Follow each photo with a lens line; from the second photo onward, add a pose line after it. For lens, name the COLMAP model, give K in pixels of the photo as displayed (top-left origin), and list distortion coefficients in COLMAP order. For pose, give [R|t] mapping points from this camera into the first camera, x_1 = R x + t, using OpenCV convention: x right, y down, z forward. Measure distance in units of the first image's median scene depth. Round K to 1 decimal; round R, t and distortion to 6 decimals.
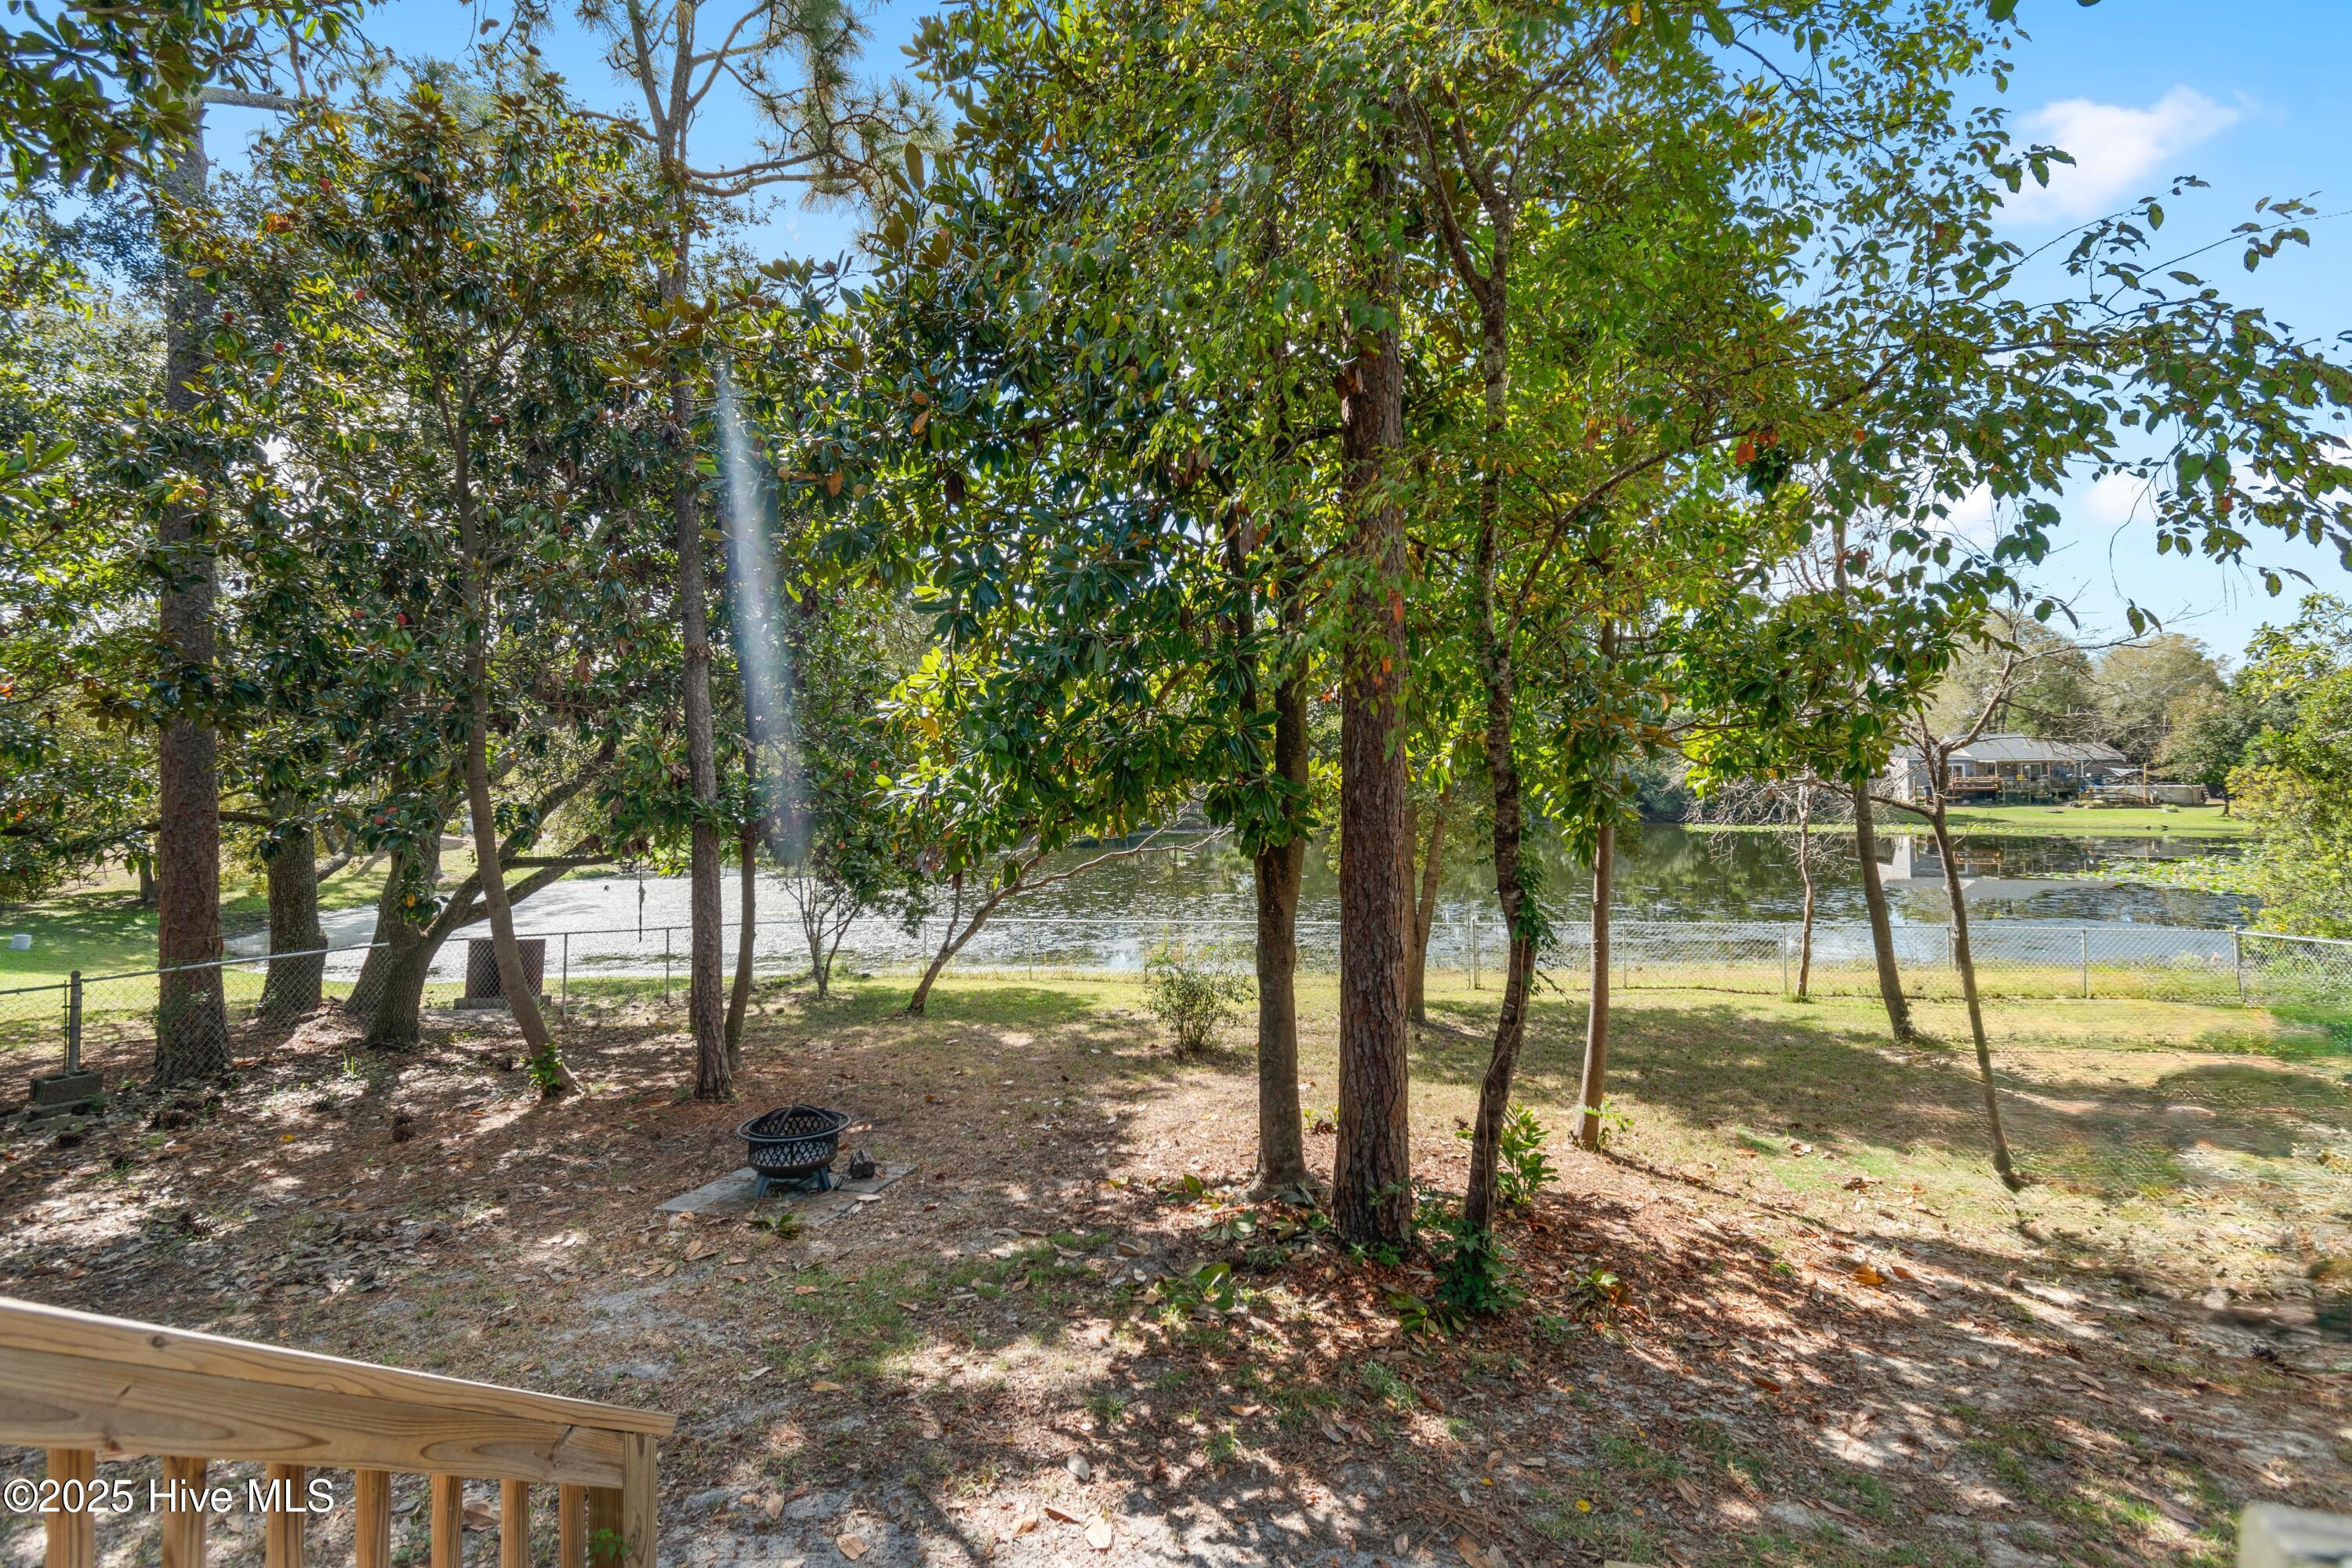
lens RADIAL K [[1028.6, 0, 1146.6], [0, 1028.6, 749.8], [0, 0, 1]] dist [-0.000254, -0.000671]
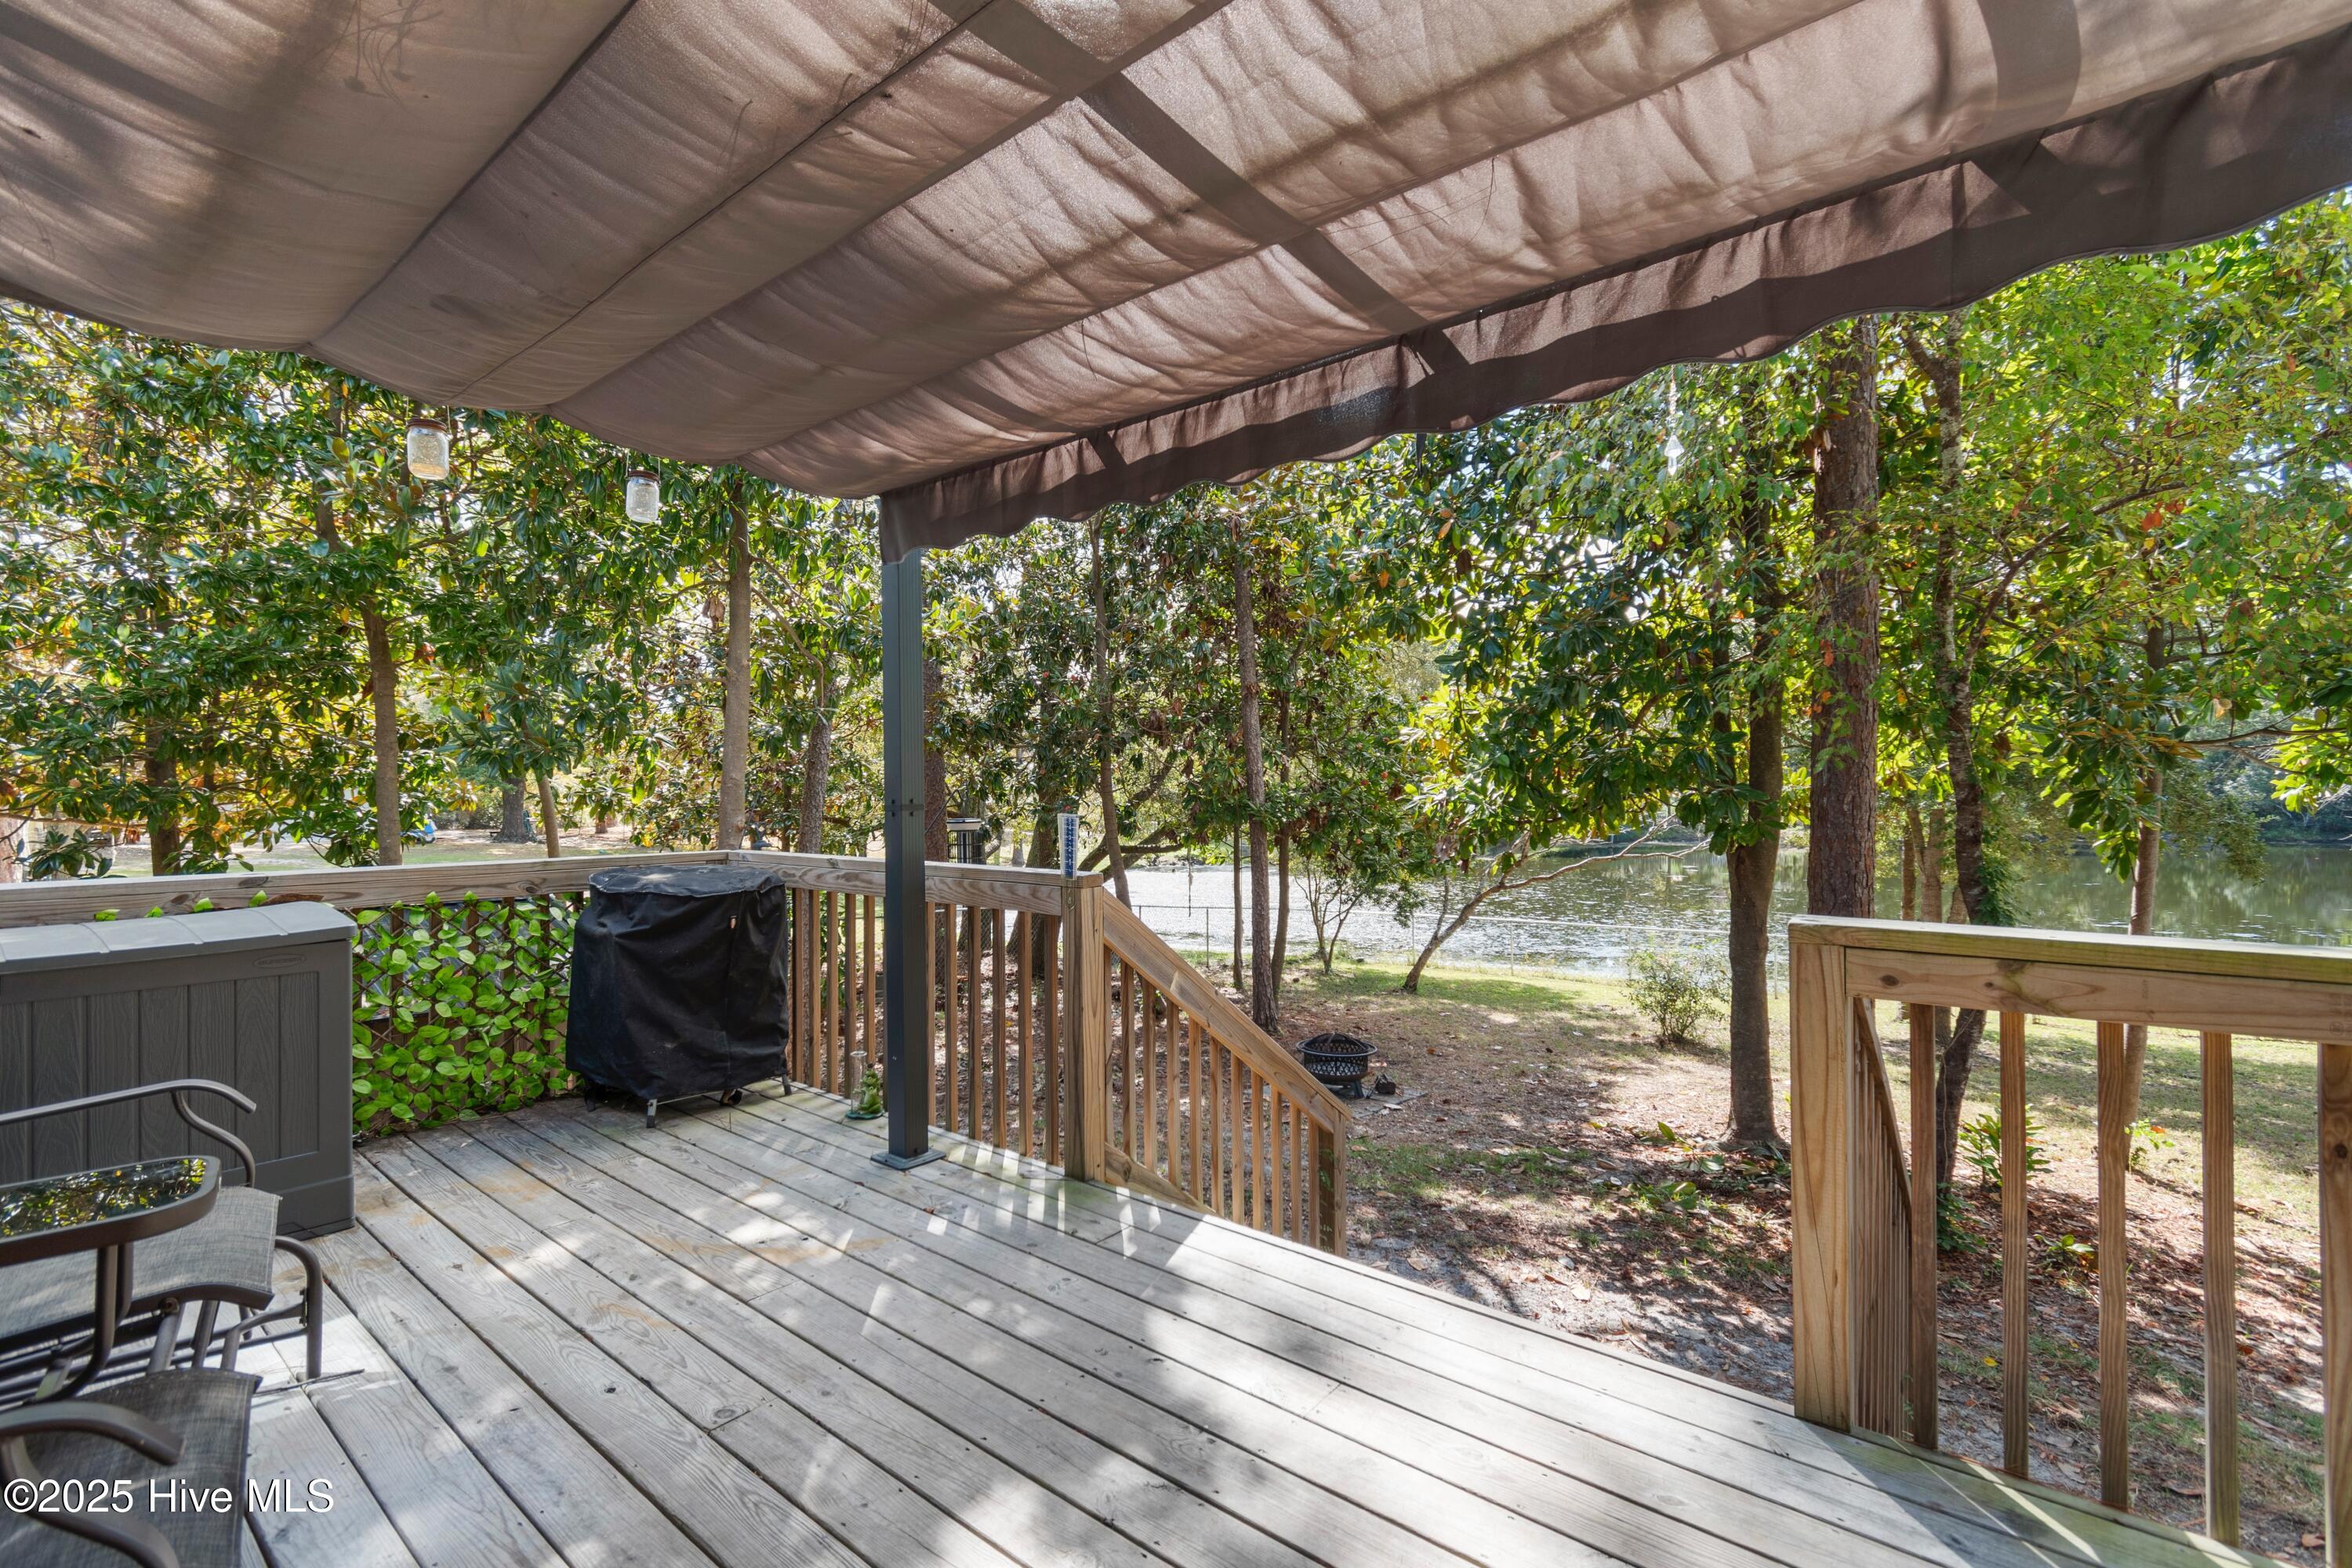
lens RADIAL K [[1028.6, 0, 1182.4], [0, 1028.6, 786.4], [0, 0, 1]] dist [-0.000254, -0.000671]
pose [[0.914859, 0.002650, -0.403764, 0.012193], [0.008683, 0.999618, 0.026234, -0.008825], [0.403679, -0.027507, 0.914487, -0.293440]]
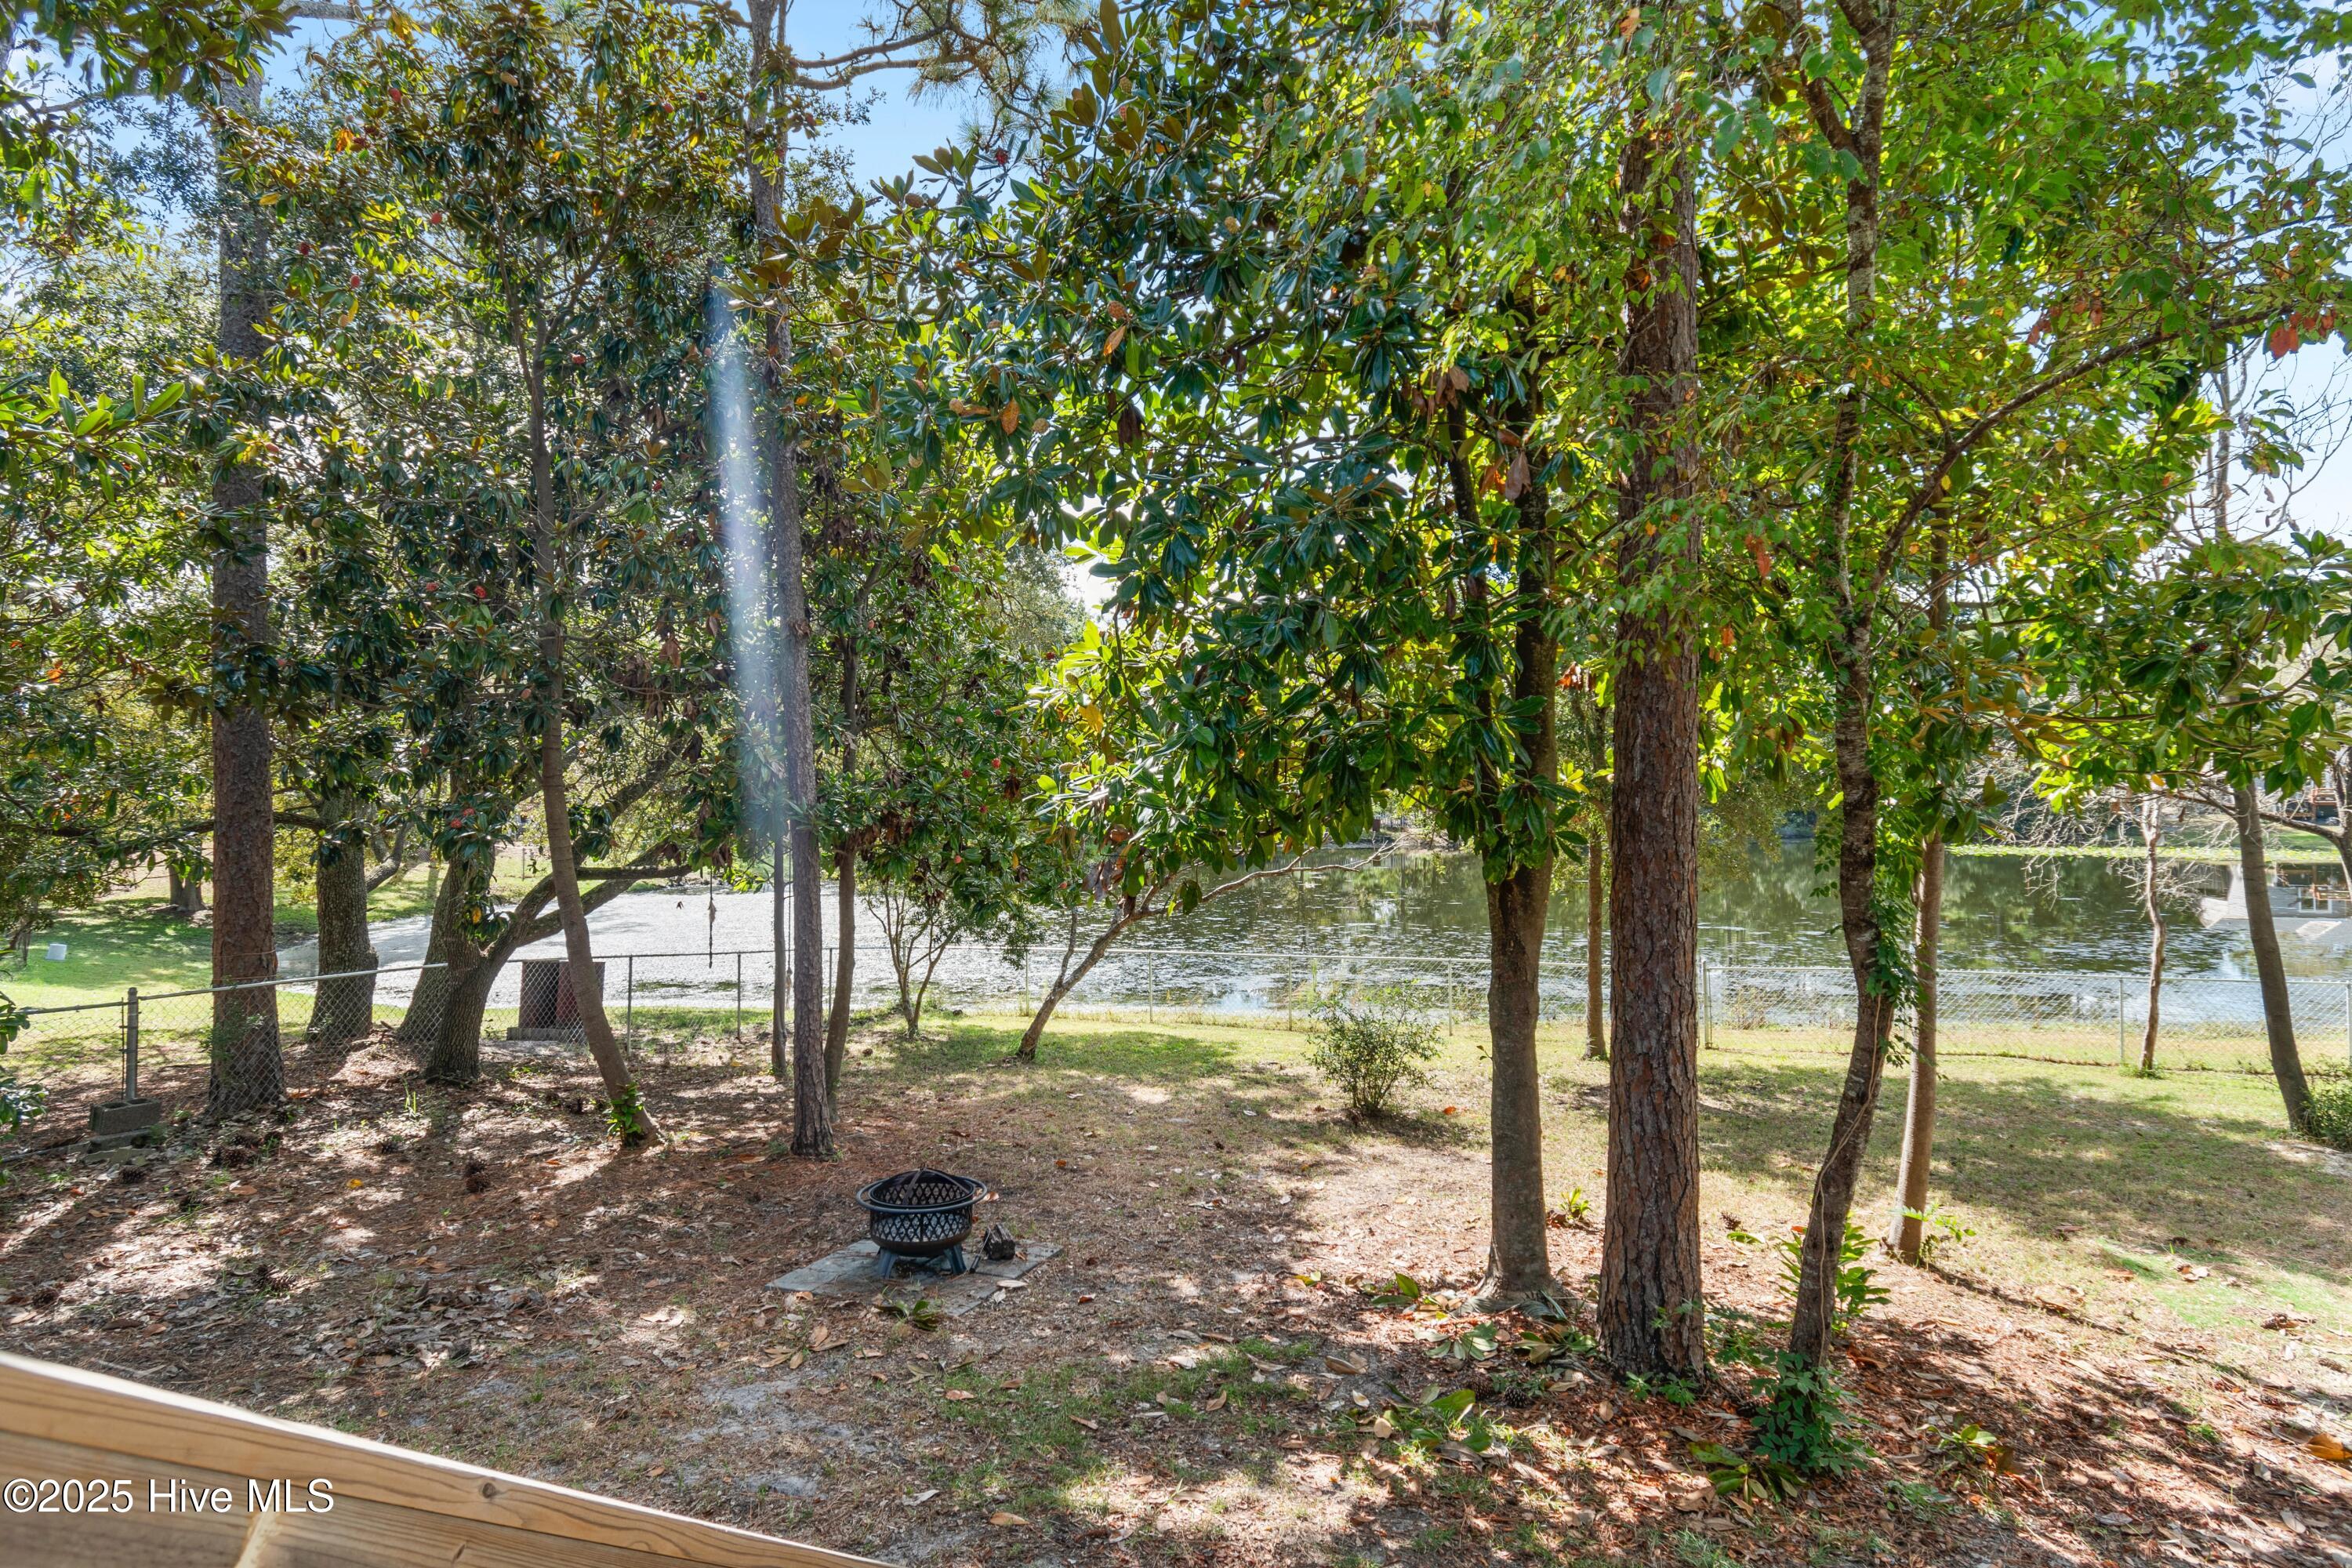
lens RADIAL K [[1229.0, 0, 1134.7], [0, 1229.0, 756.6], [0, 0, 1]] dist [-0.001711, -0.004516]
pose [[0.995001, 0.004967, -0.099742, -0.073336], [-0.004211, 0.999961, 0.007787, 0.001214], [0.099777, -0.007328, 0.994983, 0.024965]]
